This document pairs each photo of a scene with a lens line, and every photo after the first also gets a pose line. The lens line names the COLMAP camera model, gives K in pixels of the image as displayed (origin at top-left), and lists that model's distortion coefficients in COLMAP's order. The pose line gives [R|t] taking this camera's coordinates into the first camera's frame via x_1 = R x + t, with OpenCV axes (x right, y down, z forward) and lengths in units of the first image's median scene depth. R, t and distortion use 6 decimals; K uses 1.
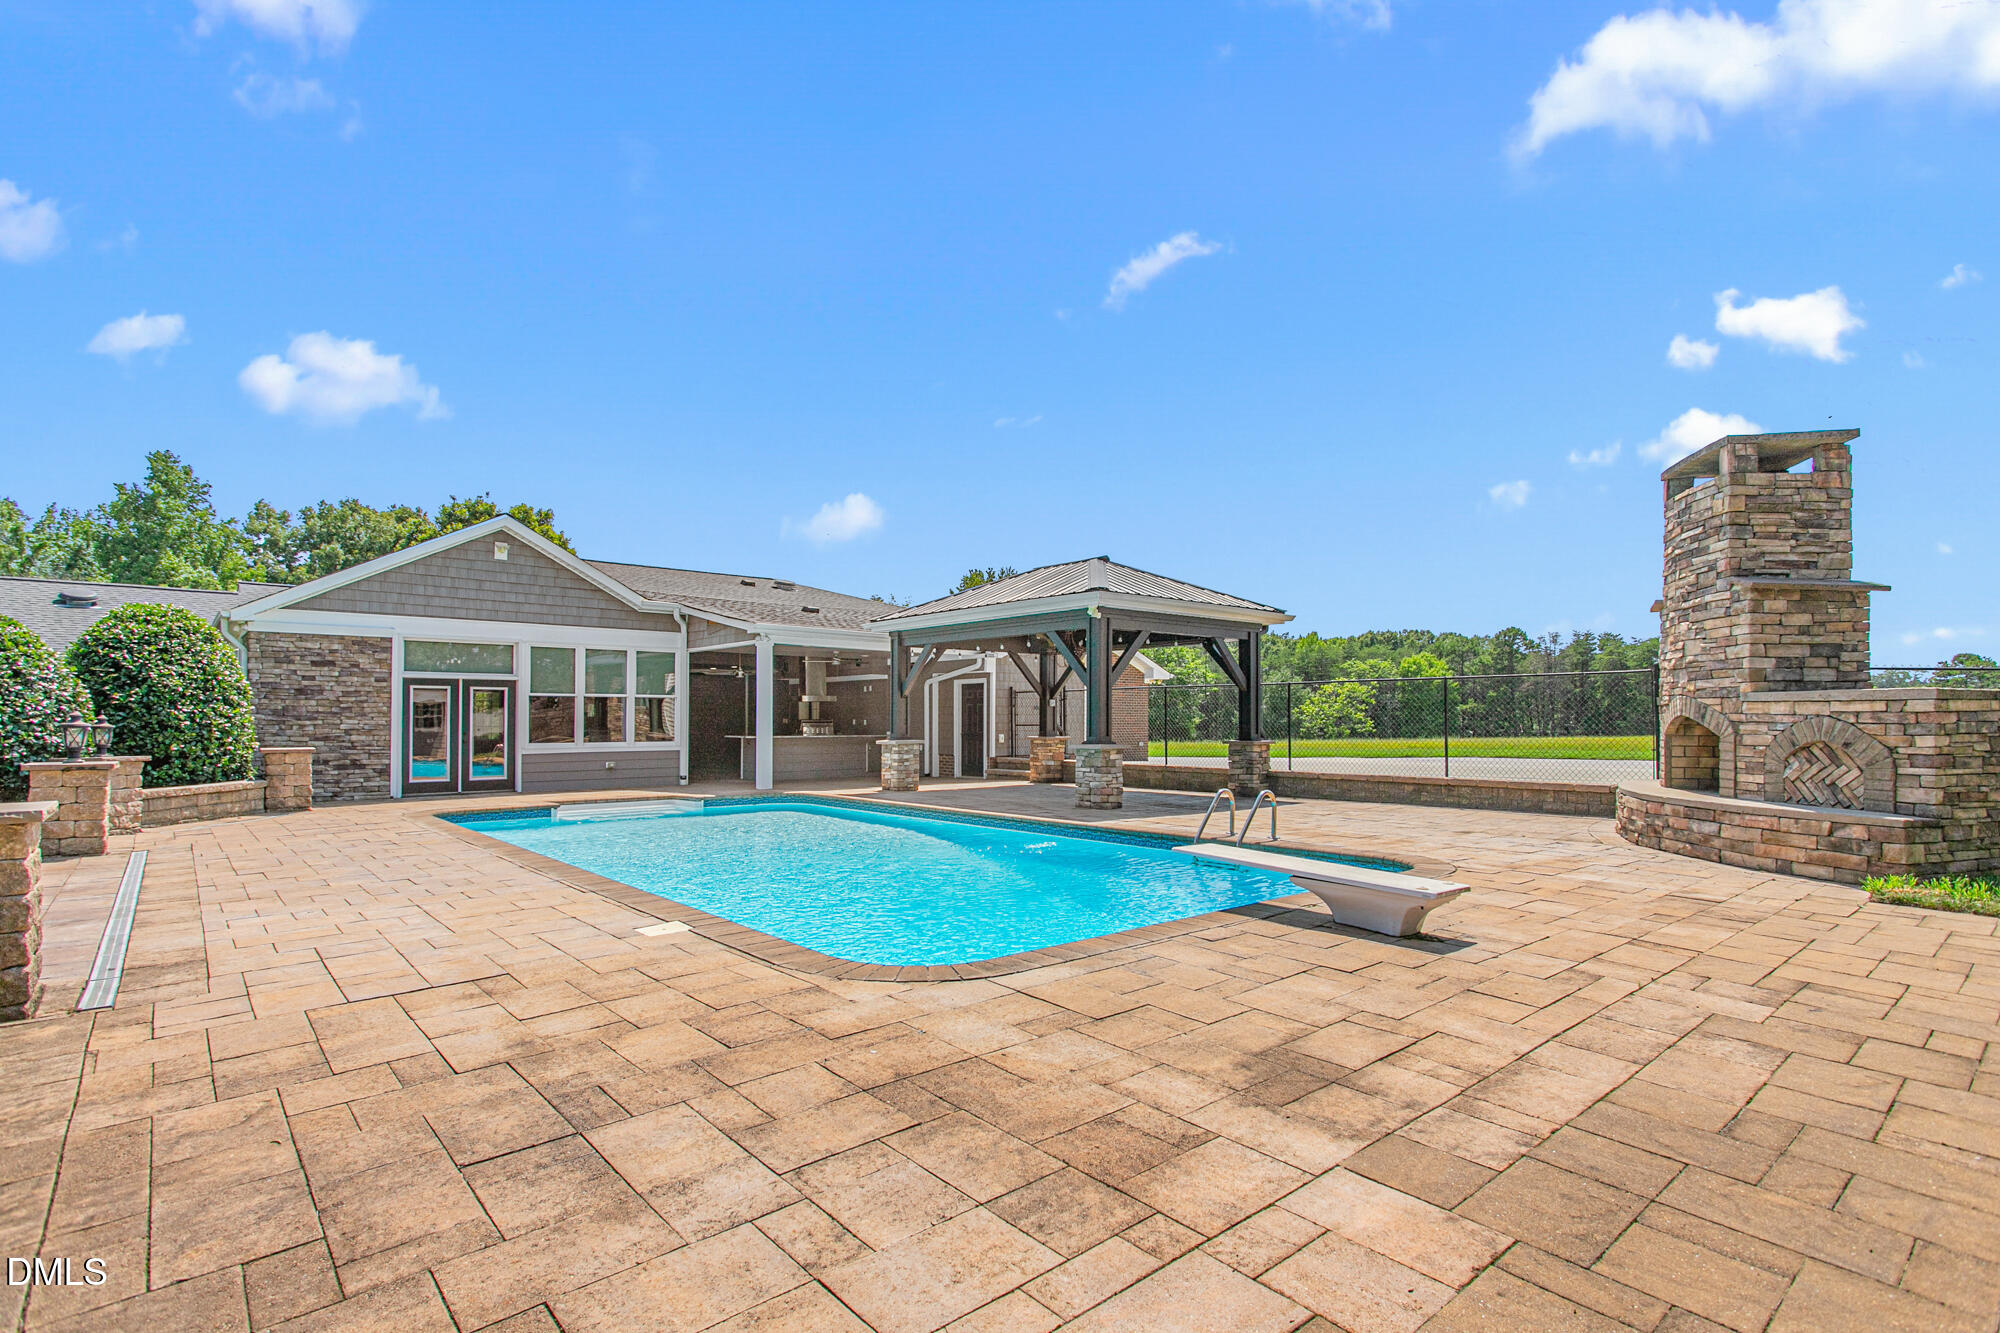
lens RADIAL K [[971.4, 0, 1020.5], [0, 971.4, 699.2], [0, 0, 1]] dist [0.003715, 0.000935]
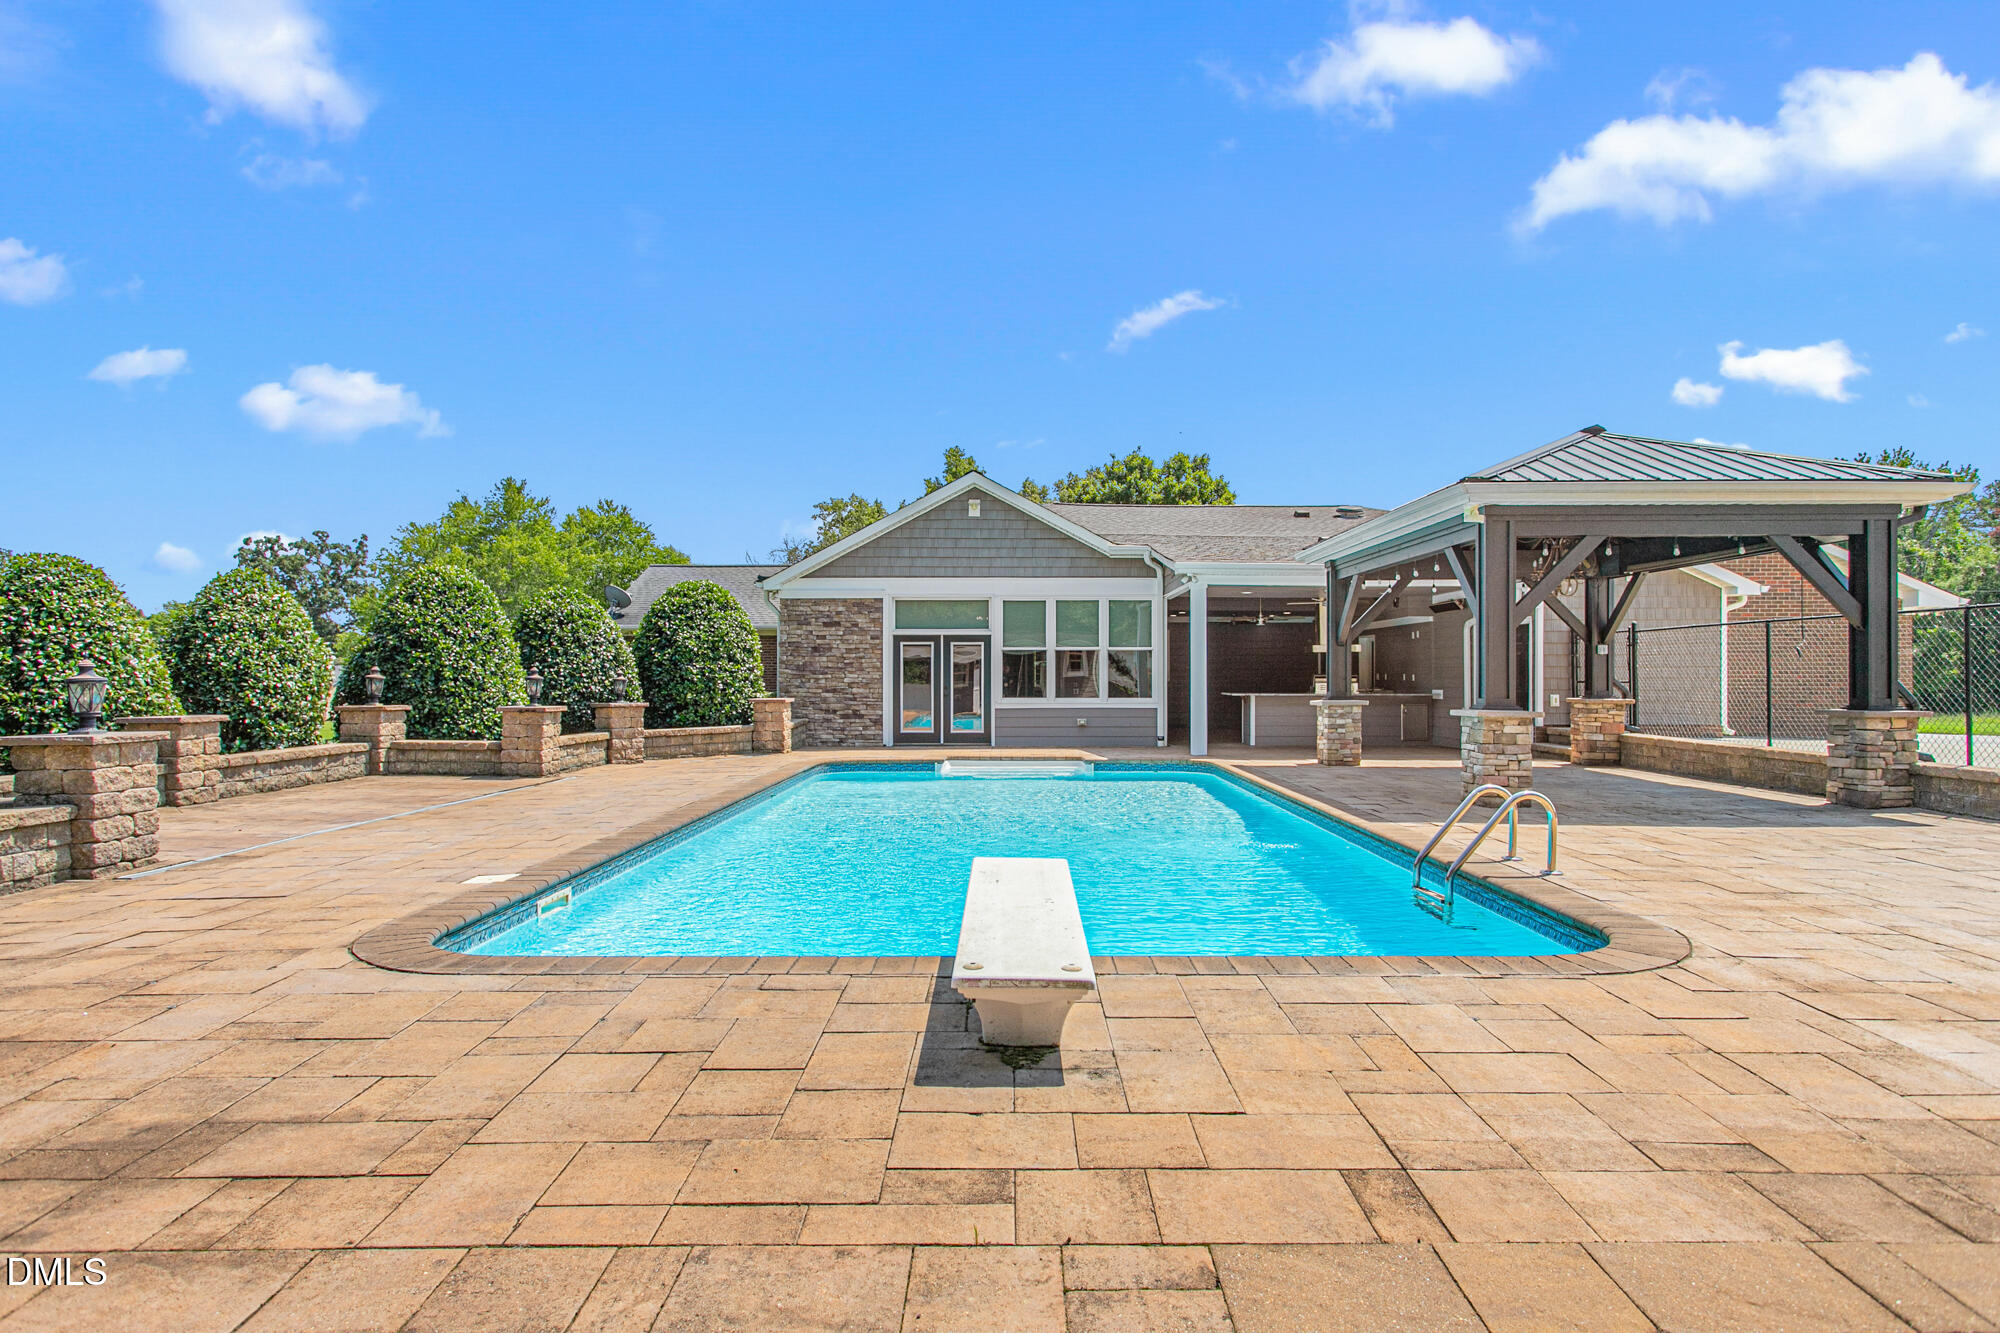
lens RADIAL K [[1103.7, 0, 1006.4], [0, 1103.7, 667.9], [0, 0, 1]] dist [-0.003211, 0.005586]
pose [[0.750702, -0.003714, -0.660630, 0.272382], [0.013787, 0.999854, 0.010045, 0.003746], [0.660497, -0.016649, 0.750644, 0.167367]]
